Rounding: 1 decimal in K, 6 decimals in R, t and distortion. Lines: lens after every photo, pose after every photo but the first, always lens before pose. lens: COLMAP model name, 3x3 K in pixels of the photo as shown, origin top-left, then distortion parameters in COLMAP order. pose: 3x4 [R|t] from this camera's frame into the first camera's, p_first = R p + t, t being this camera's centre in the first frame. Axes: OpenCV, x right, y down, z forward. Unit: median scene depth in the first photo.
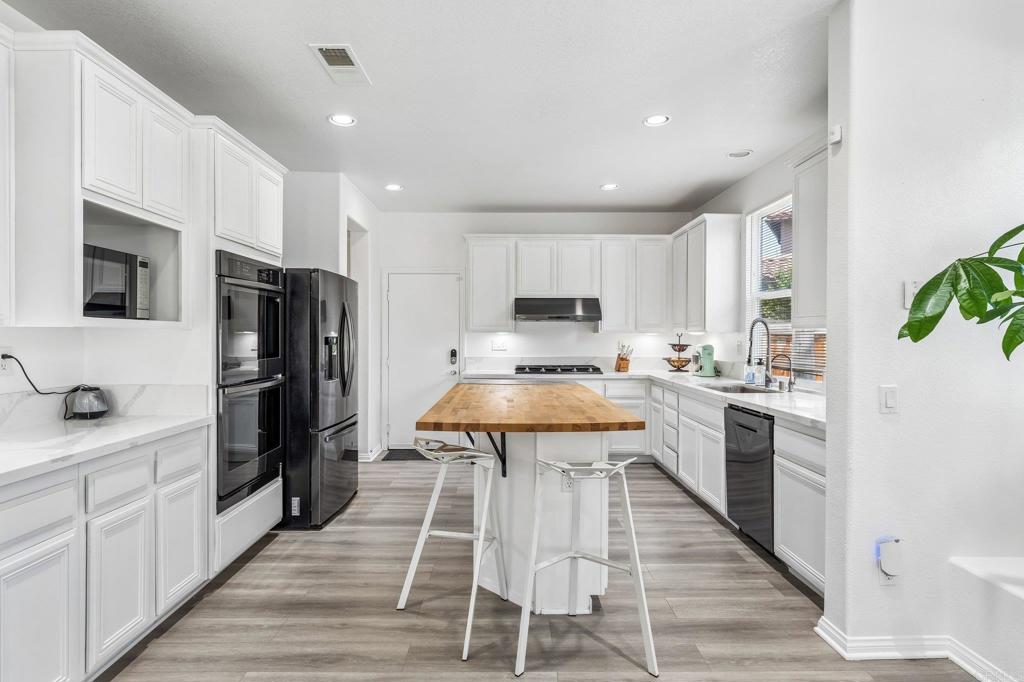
lens RADIAL K [[521.1, 0, 497.2], [0, 521.1, 339.1], [0, 0, 1]] dist [-0.002536, -0.000081]
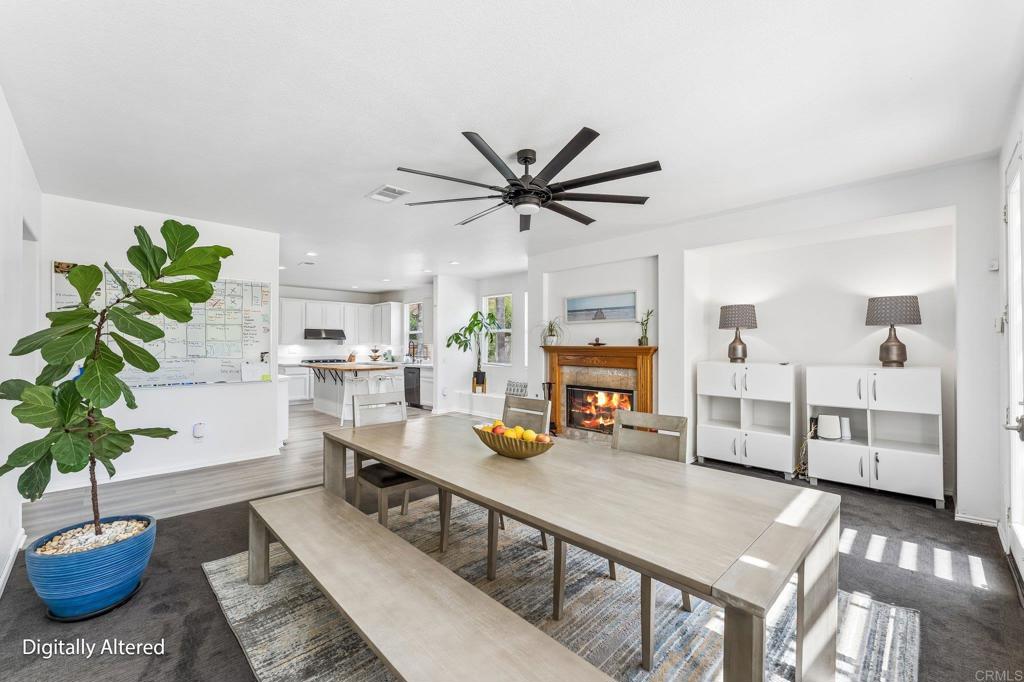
lens RADIAL K [[415.5, 0, 508.2], [0, 415.5, 338.3], [0, 0, 1]] dist [0.002190, 0.000251]
pose [[0.705063, 0.012538, 0.709034, -0.658671], [0.002879, 0.999785, -0.020543, -0.001529], [-0.709139, 0.016525, 0.704875, -0.899905]]
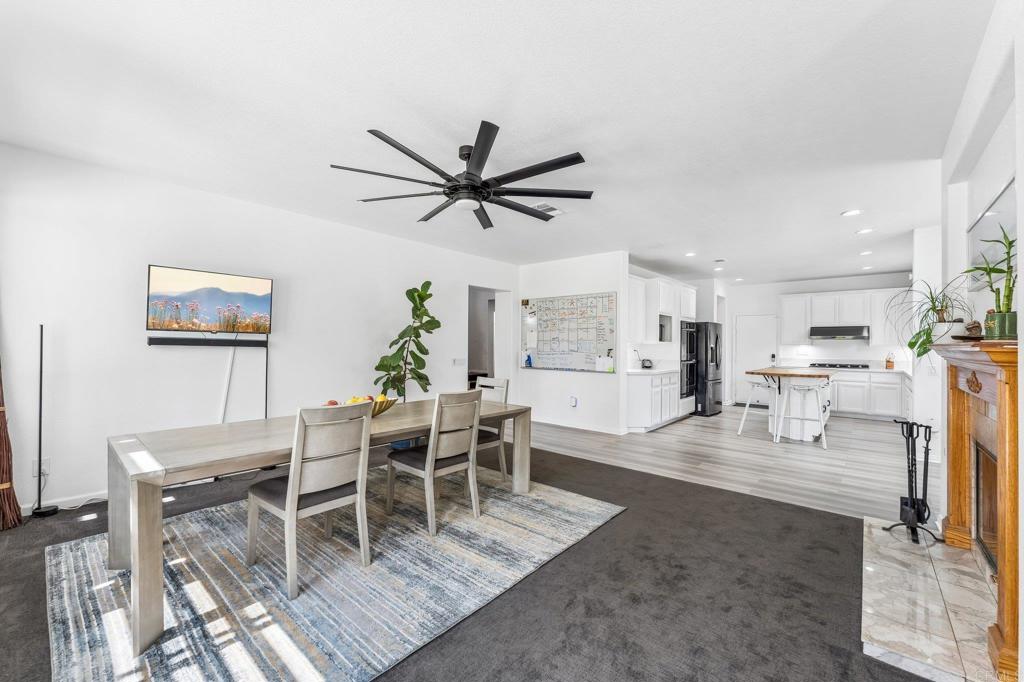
lens RADIAL K [[407.9, 0, 520.1], [0, 407.9, 343.3], [0, 0, 1]] dist [-0.000977, -0.000044]
pose [[0.773311, 0.001959, -0.634023, 0.173529], [-0.011387, 0.999877, -0.010799, 0.008516], [0.633924, 0.015571, 0.773239, -0.888638]]
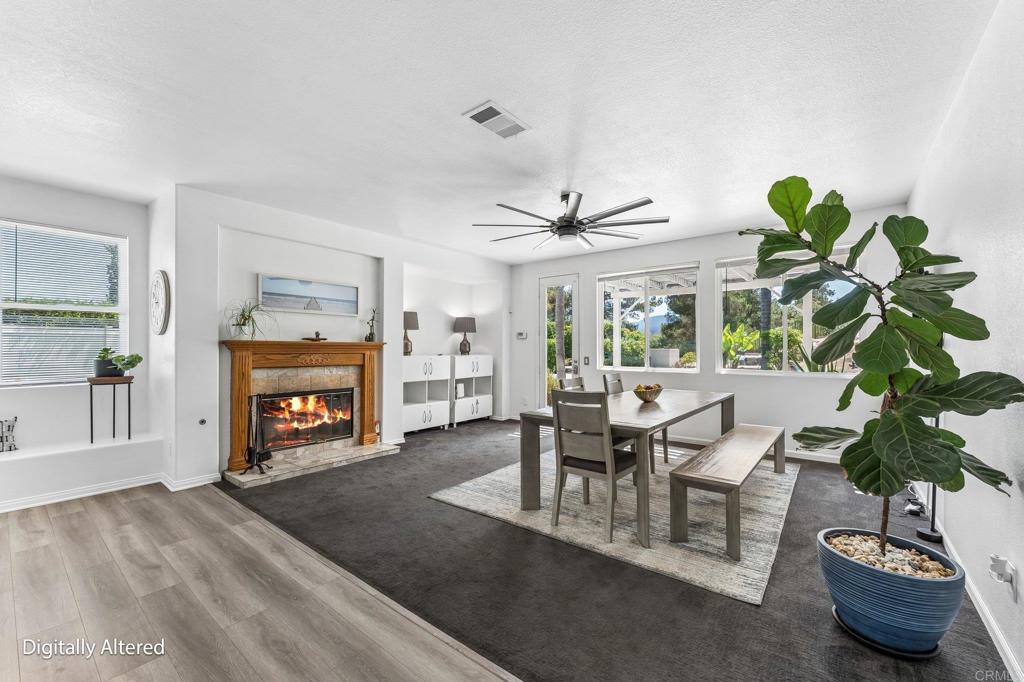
lens RADIAL K [[415.5, 0, 508.2], [0, 415.5, 338.3], [0, 0, 1]] dist [0.002190, 0.000251]
pose [[-0.785795, 0.014815, 0.618309, -0.623988], [0.002779, 0.999788, -0.020424, 0.010315], [-0.618480, -0.014331, -0.785670, 0.159123]]
